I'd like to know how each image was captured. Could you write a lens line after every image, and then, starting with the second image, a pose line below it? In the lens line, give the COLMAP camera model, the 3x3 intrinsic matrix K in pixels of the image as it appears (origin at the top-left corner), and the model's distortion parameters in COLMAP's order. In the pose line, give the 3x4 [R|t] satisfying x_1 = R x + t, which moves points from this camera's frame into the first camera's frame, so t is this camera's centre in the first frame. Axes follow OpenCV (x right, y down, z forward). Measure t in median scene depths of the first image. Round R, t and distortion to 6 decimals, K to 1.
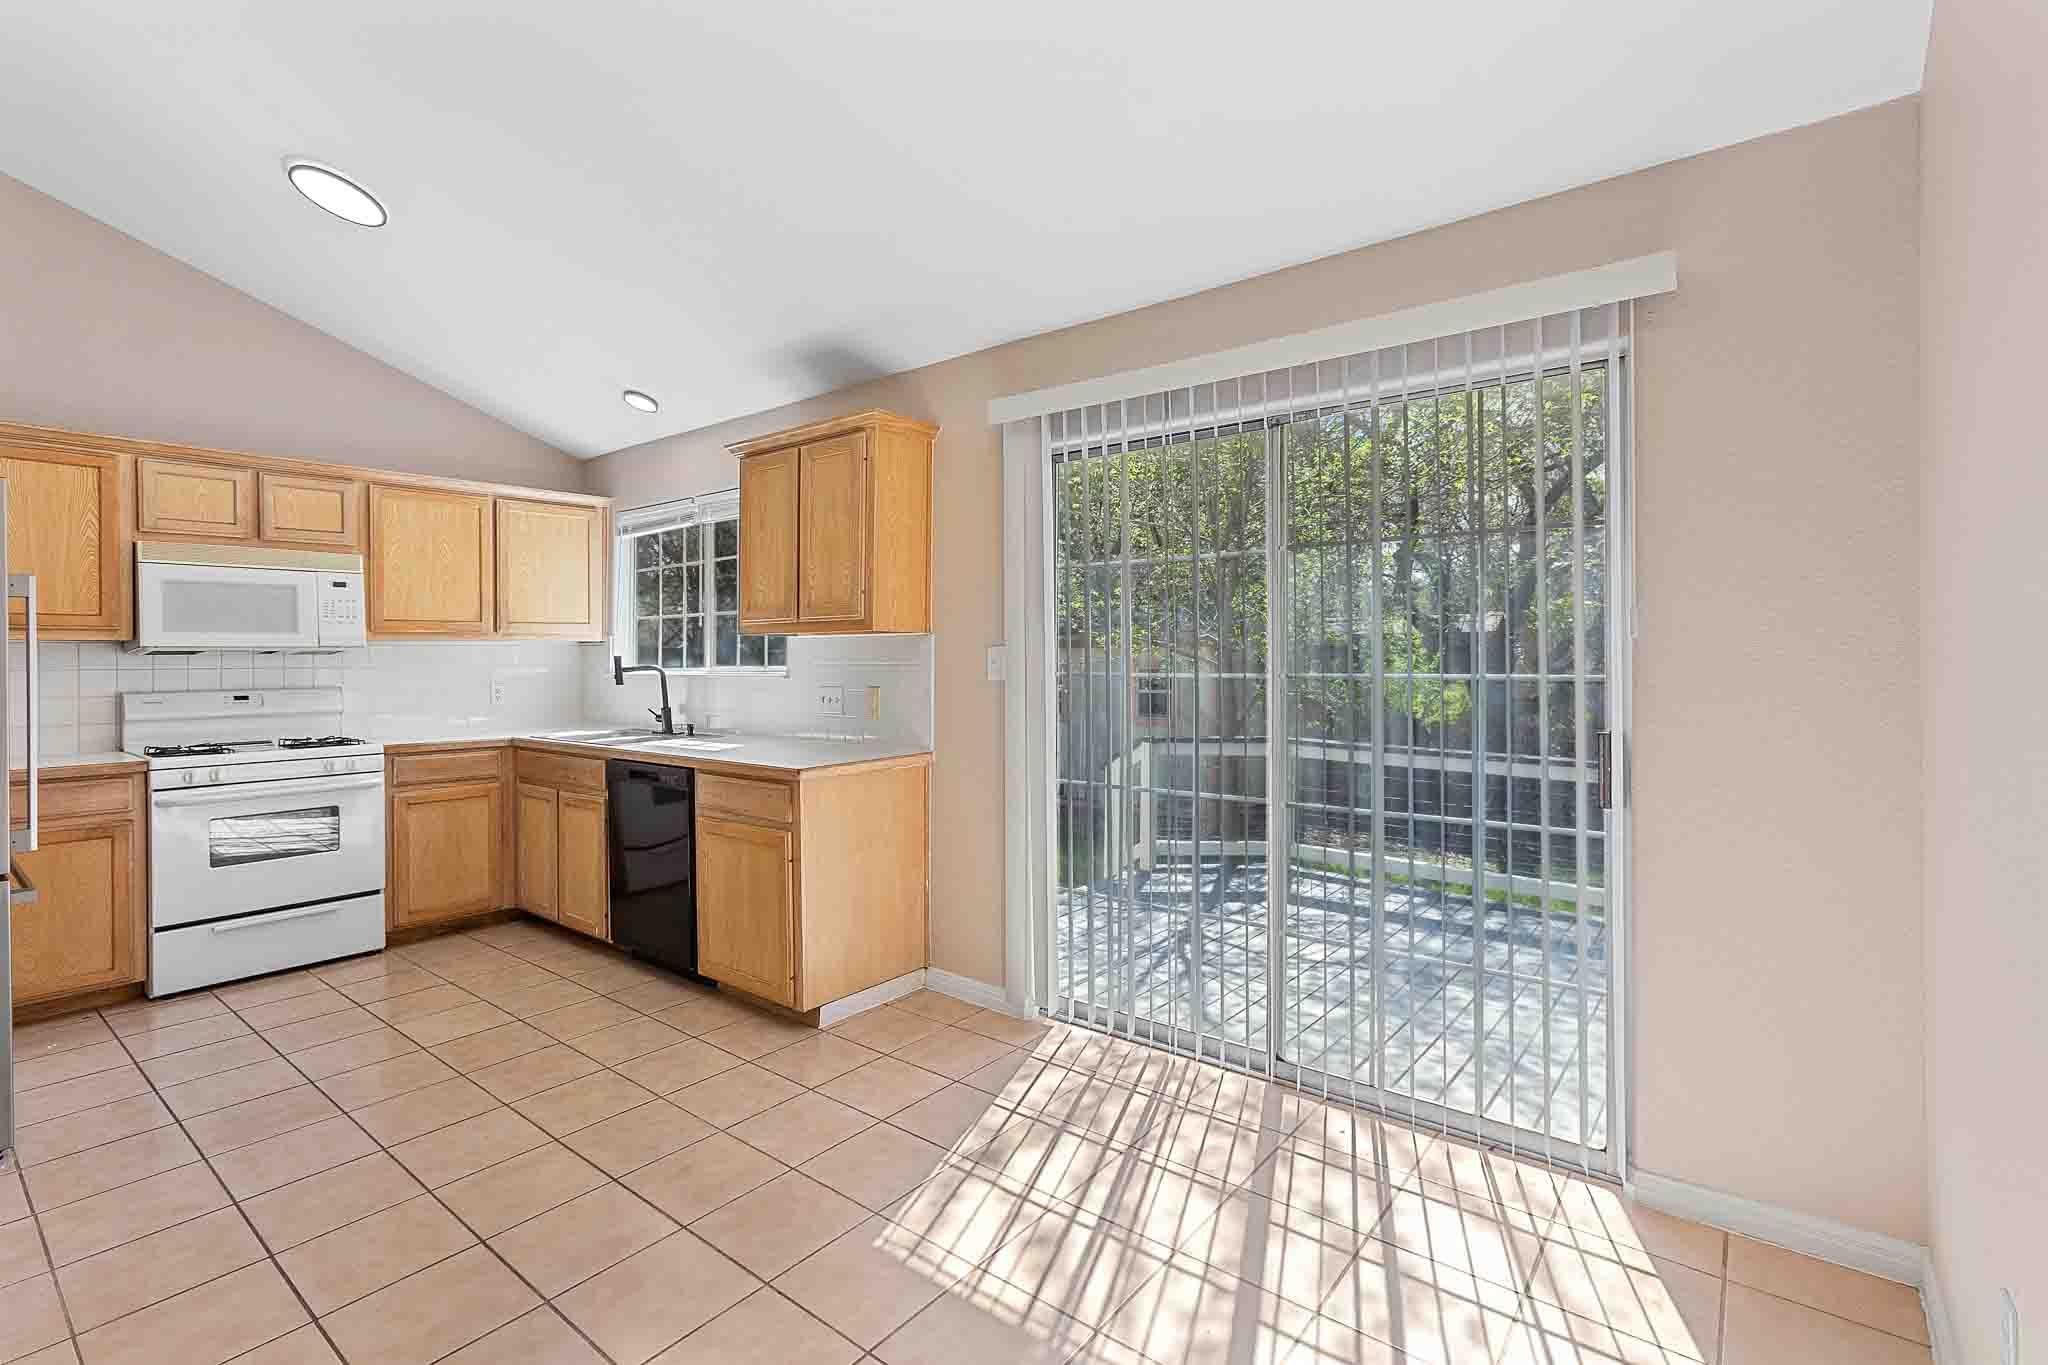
lens RADIAL K [[951.8, 0, 1000.9], [0, 951.8, 676.8], [0, 0, 1]] dist [-0.001607, 0.015525]
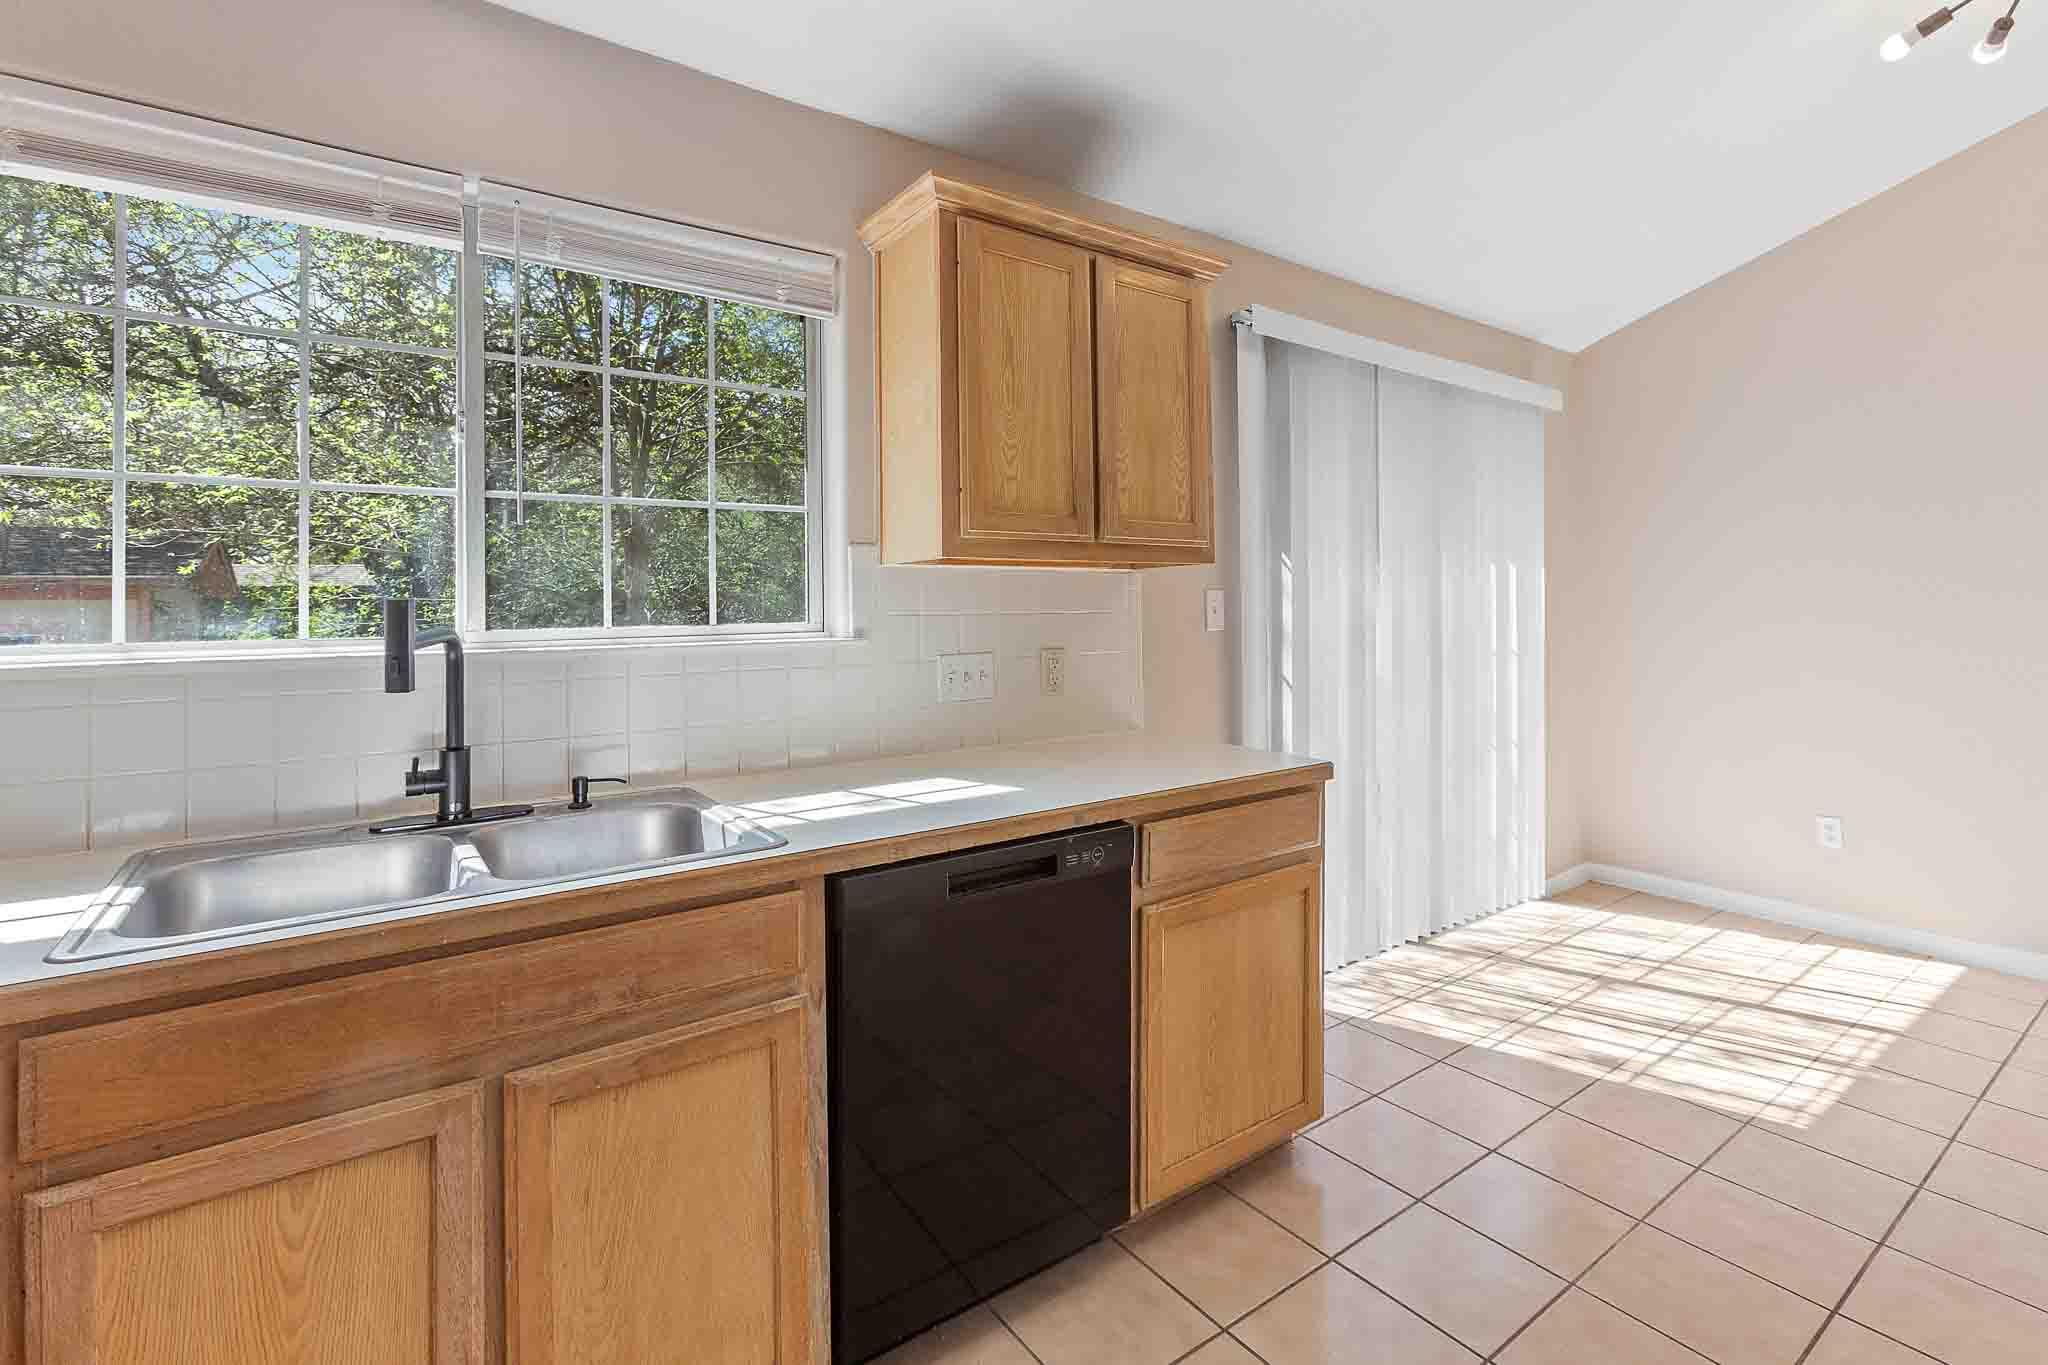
lens RADIAL K [[953.9, 0, 1024.2], [0, 953.9, 608.1], [0, 0, 1]] dist [0.001110, 0.000468]
pose [[0.243359, -0.003360, 0.969931, -0.732313], [0.025530, 0.999670, -0.002942, -0.014607], [-0.969600, 0.025478, 0.243364, 0.815813]]
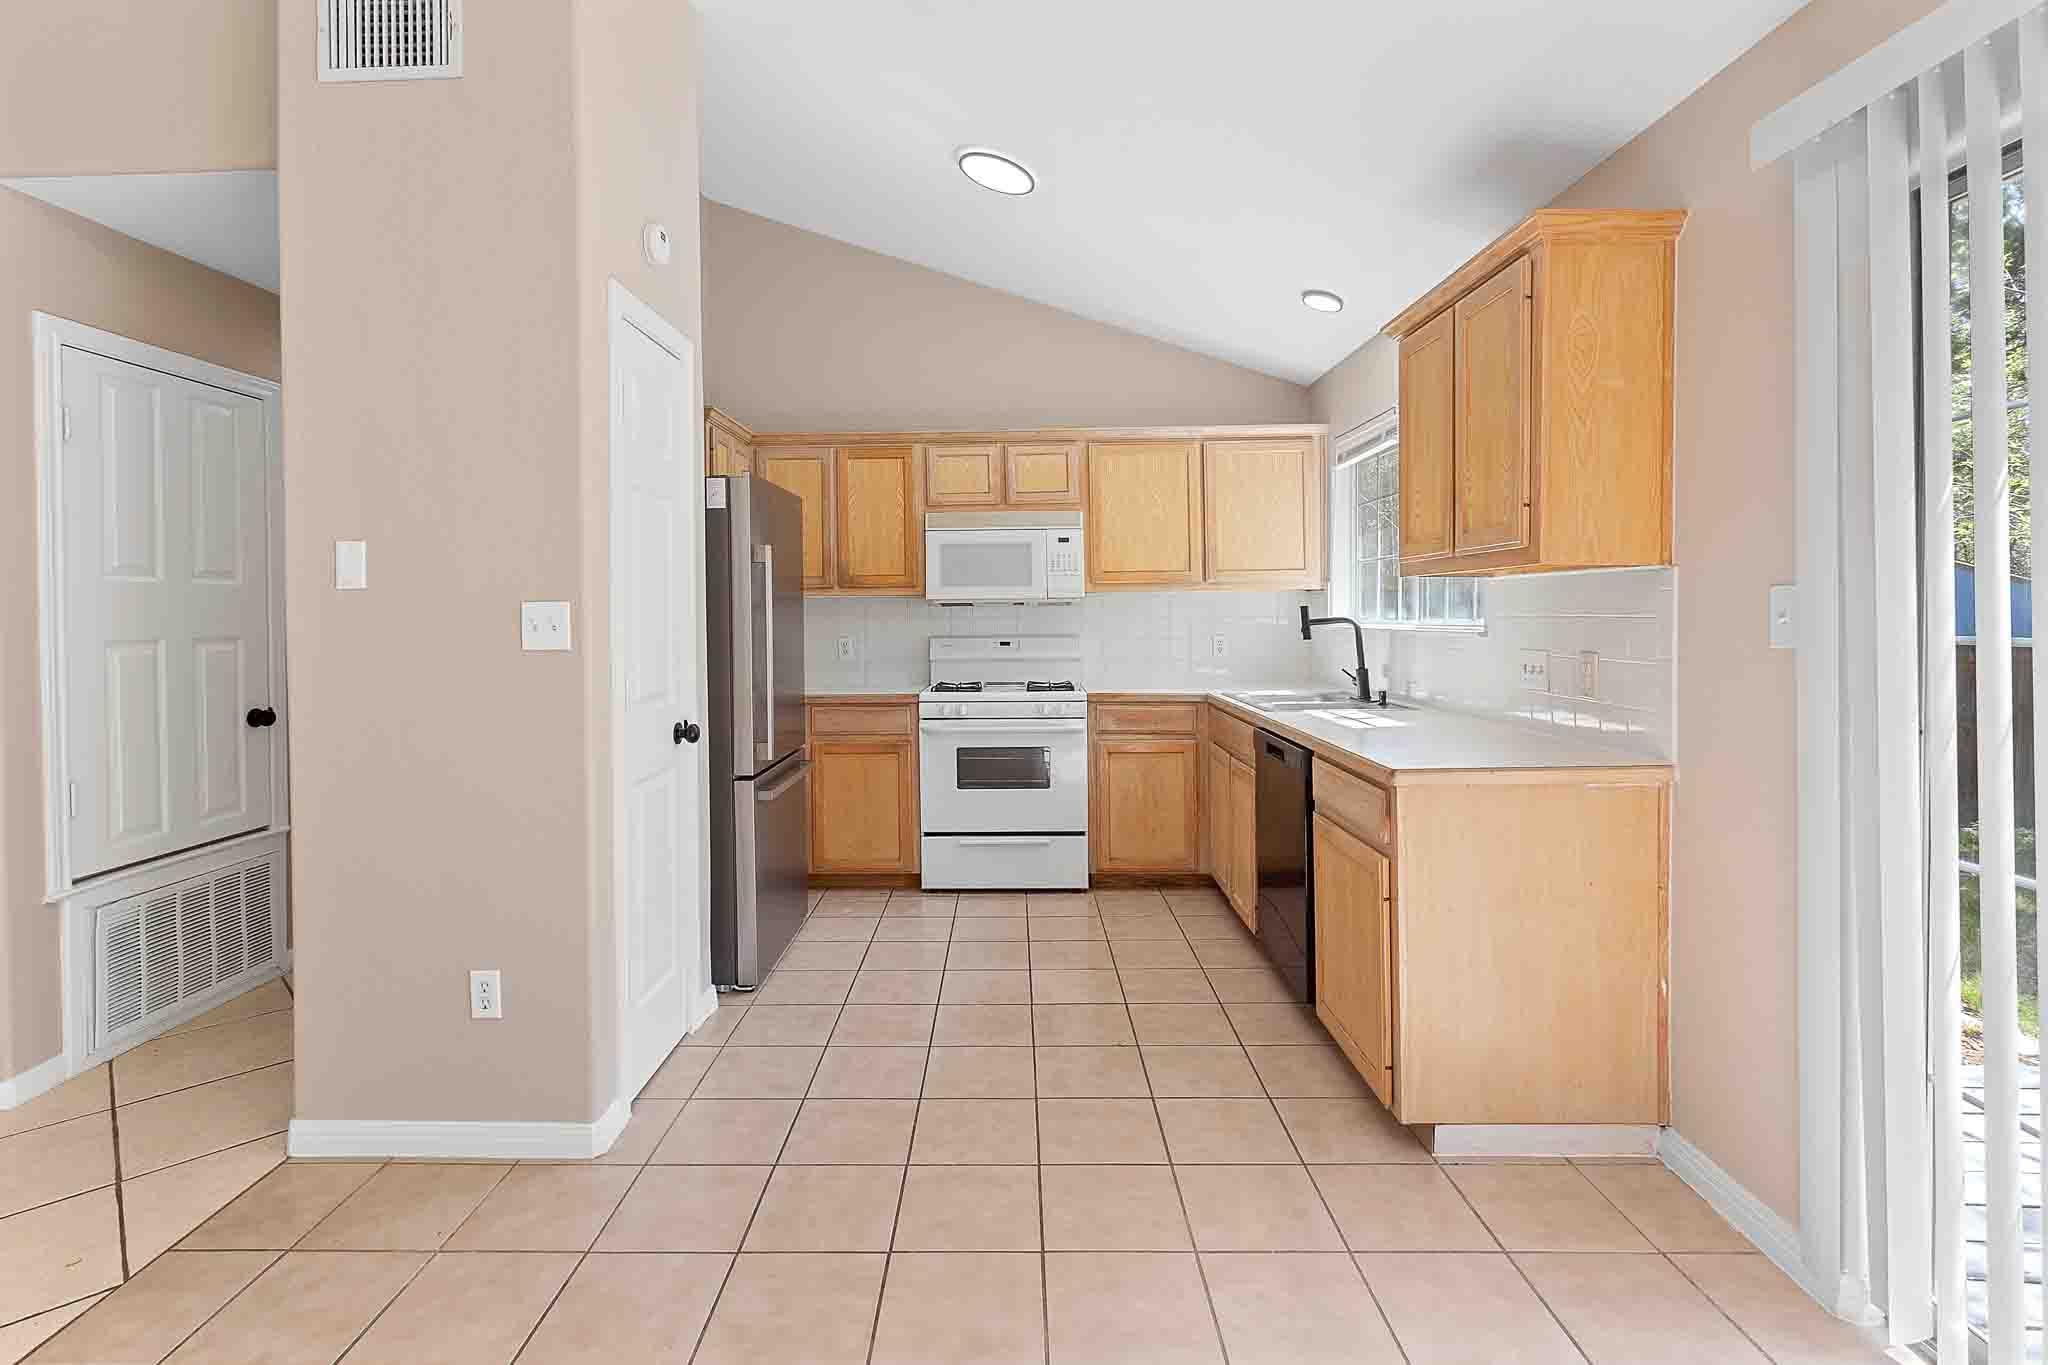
lens RADIAL K [[990.4, 0, 978.3], [0, 990.4, 620.8], [0, 0, 1]] dist [-0.001421, 0.000394]
pose [[0.625457, 0.007699, -0.780221, 0.122743], [-0.012576, 0.999921, -0.000214, -0.005002], [0.780157, 0.009946, 0.625504, 0.246091]]
